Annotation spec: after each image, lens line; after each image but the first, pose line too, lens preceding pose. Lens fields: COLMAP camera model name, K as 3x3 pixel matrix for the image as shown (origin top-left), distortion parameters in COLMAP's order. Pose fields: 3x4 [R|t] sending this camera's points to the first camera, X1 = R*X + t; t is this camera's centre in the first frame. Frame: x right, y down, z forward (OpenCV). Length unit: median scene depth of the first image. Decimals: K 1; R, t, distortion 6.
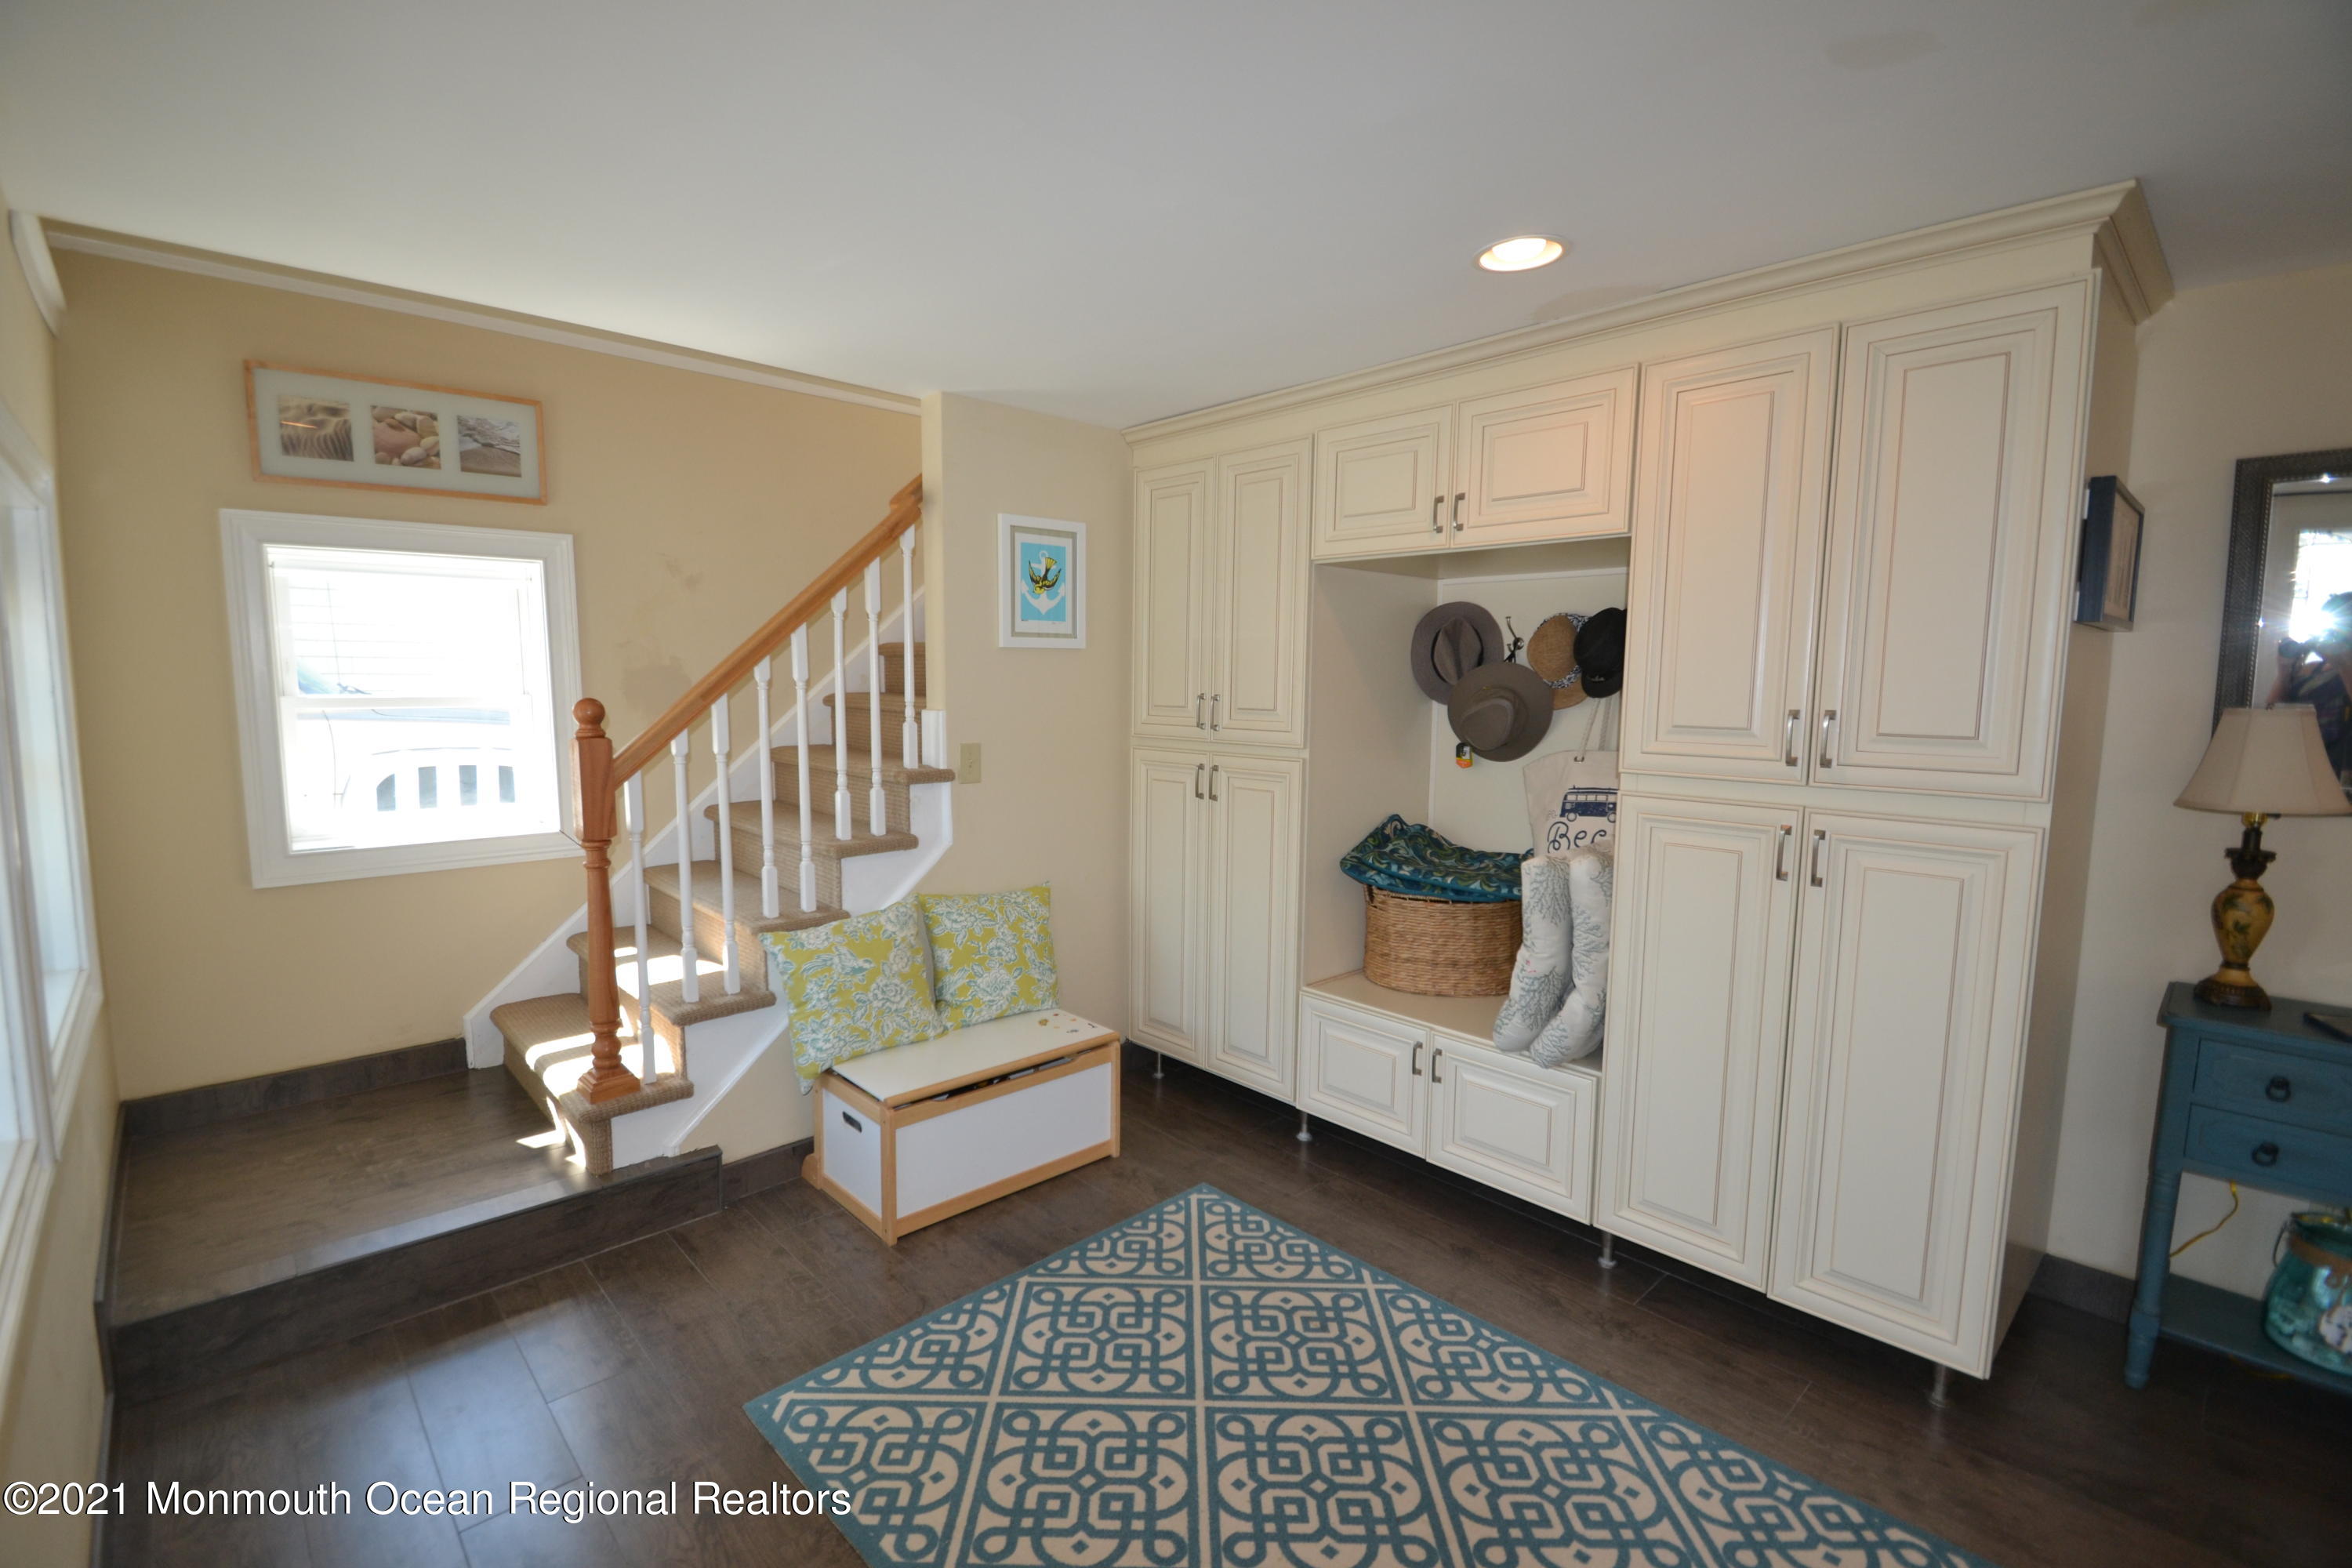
lens RADIAL K [[1061.7, 0, 1181.4], [0, 1061.7, 805.1], [0, 0, 1]] dist [0.002450, -0.009112]
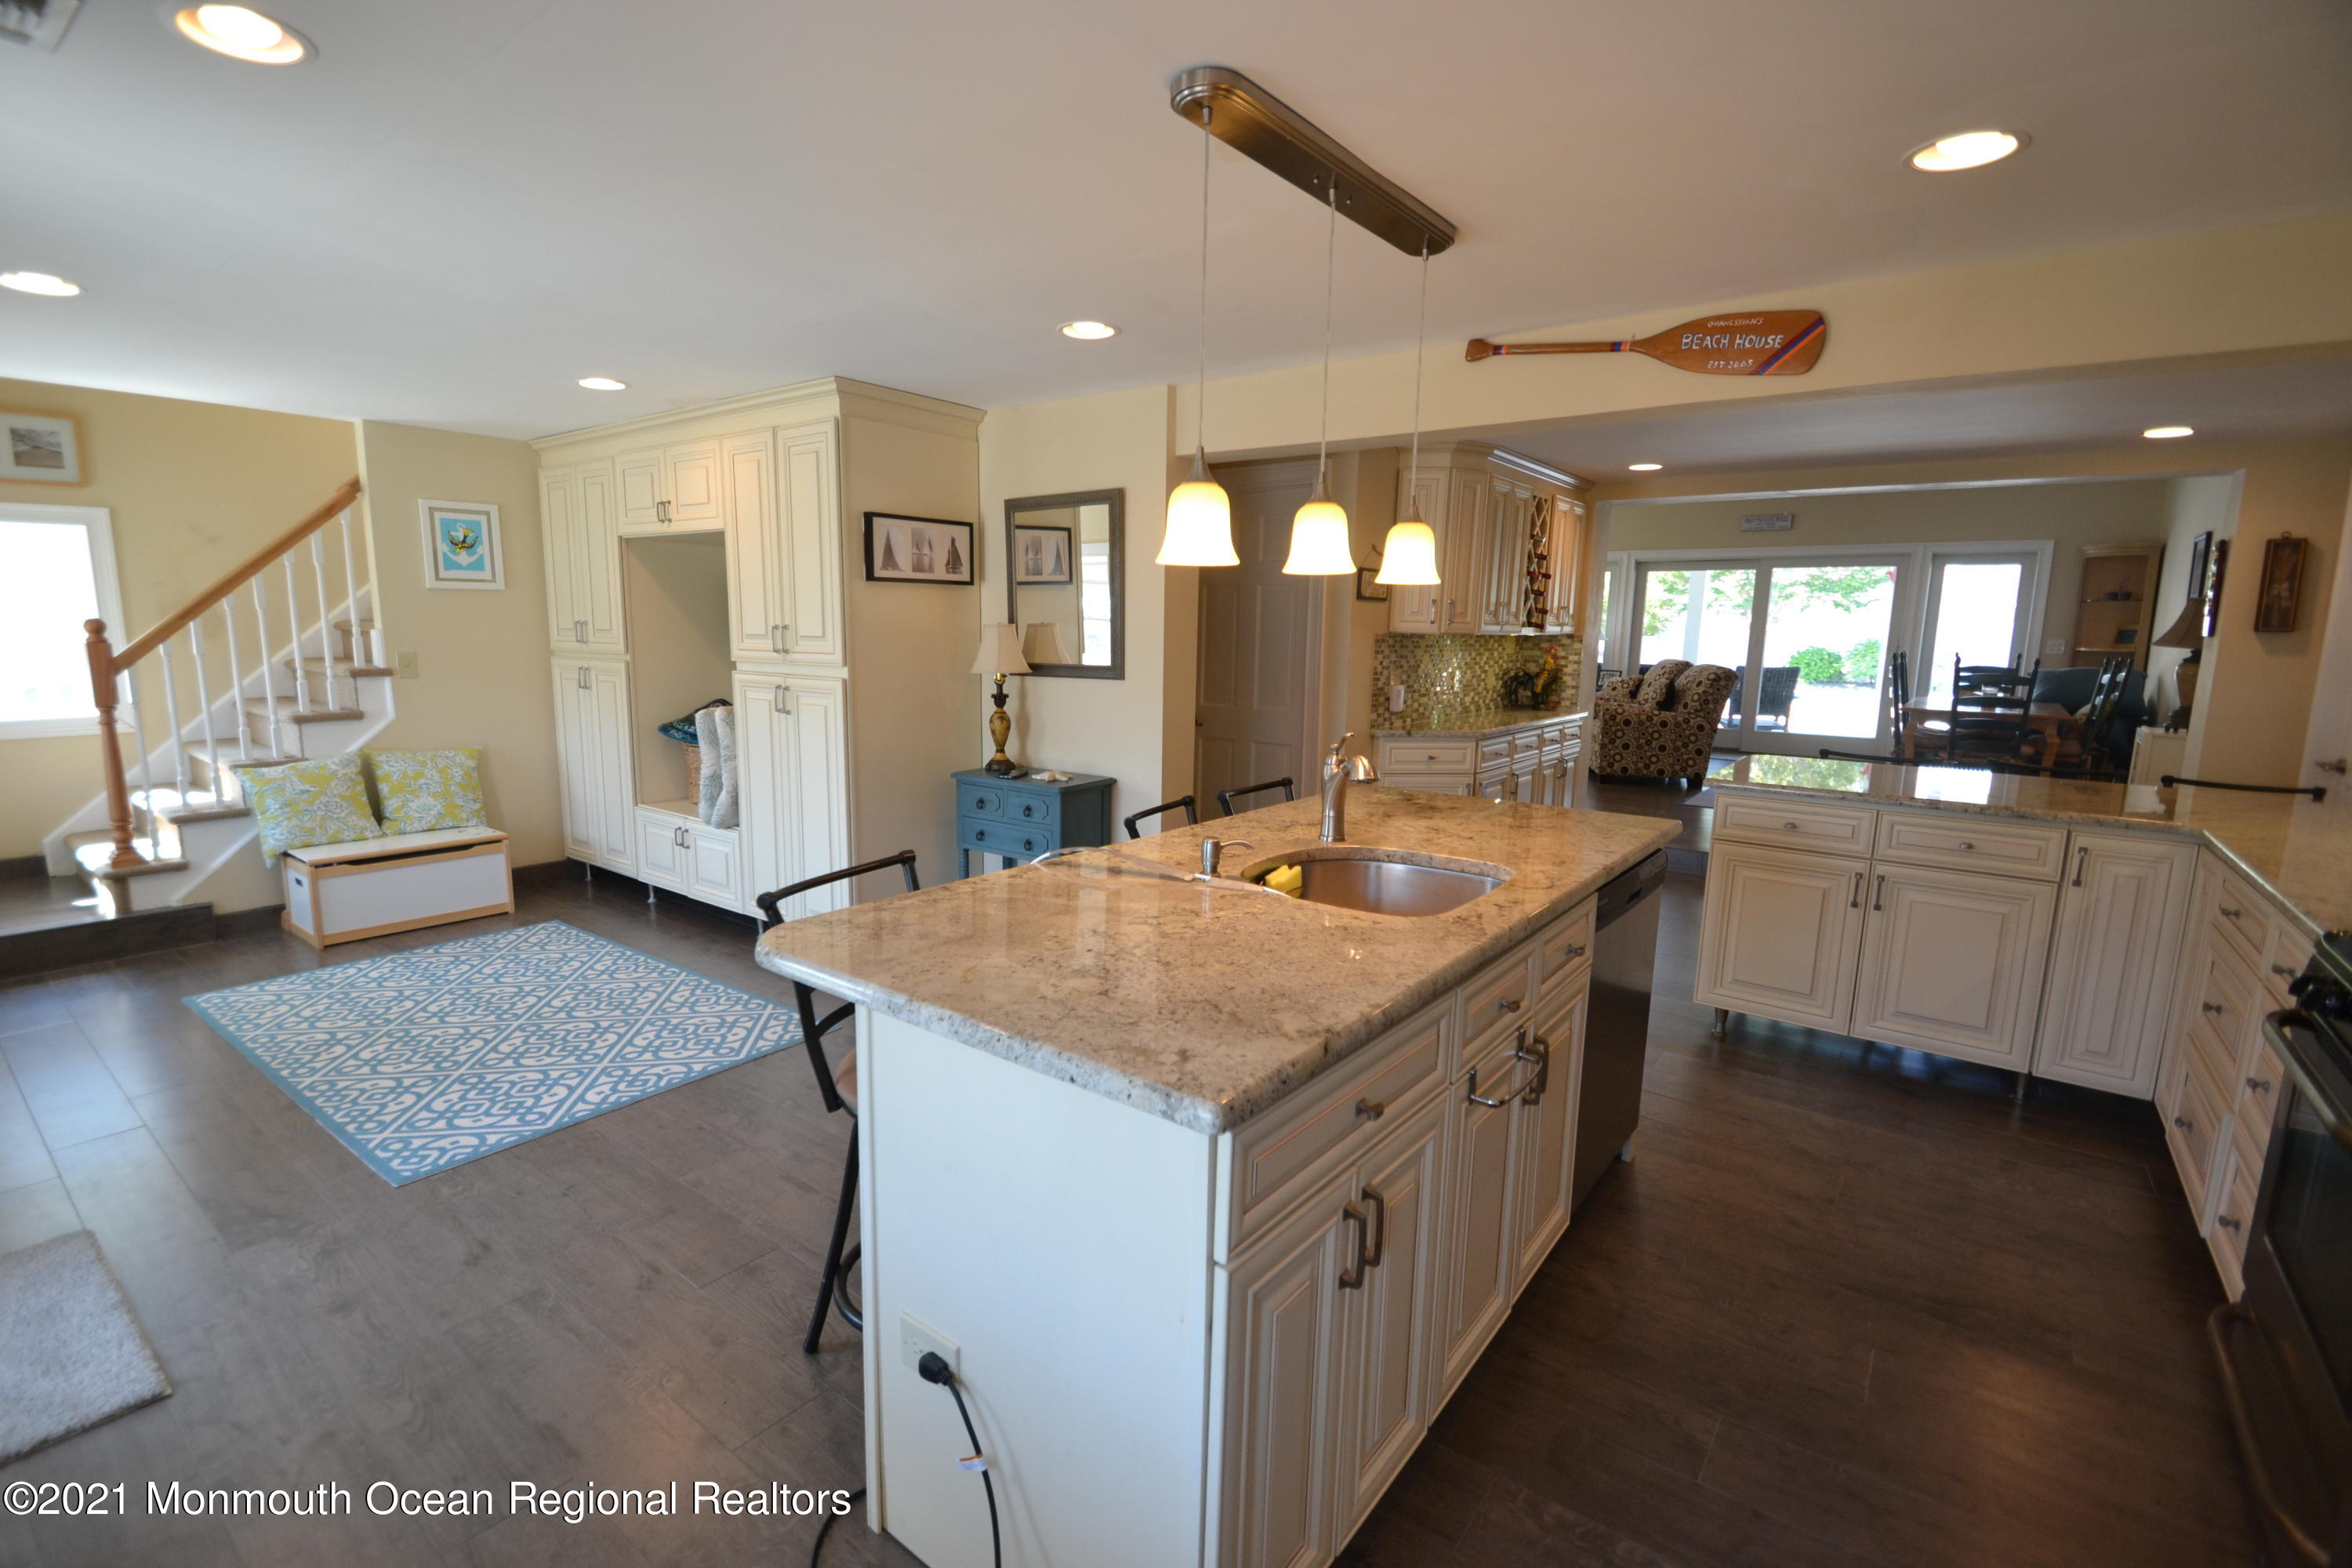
lens RADIAL K [[1061.7, 0, 1173.4], [0, 1061.7, 792.4], [0, 0, 1]] dist [0.002450, -0.009112]
pose [[0.986092, -0.022861, 0.164622, 0.657358], [0.015683, 0.998874, 0.044773, 0.096509], [-0.165460, -0.041568, 0.985340, -0.716386]]
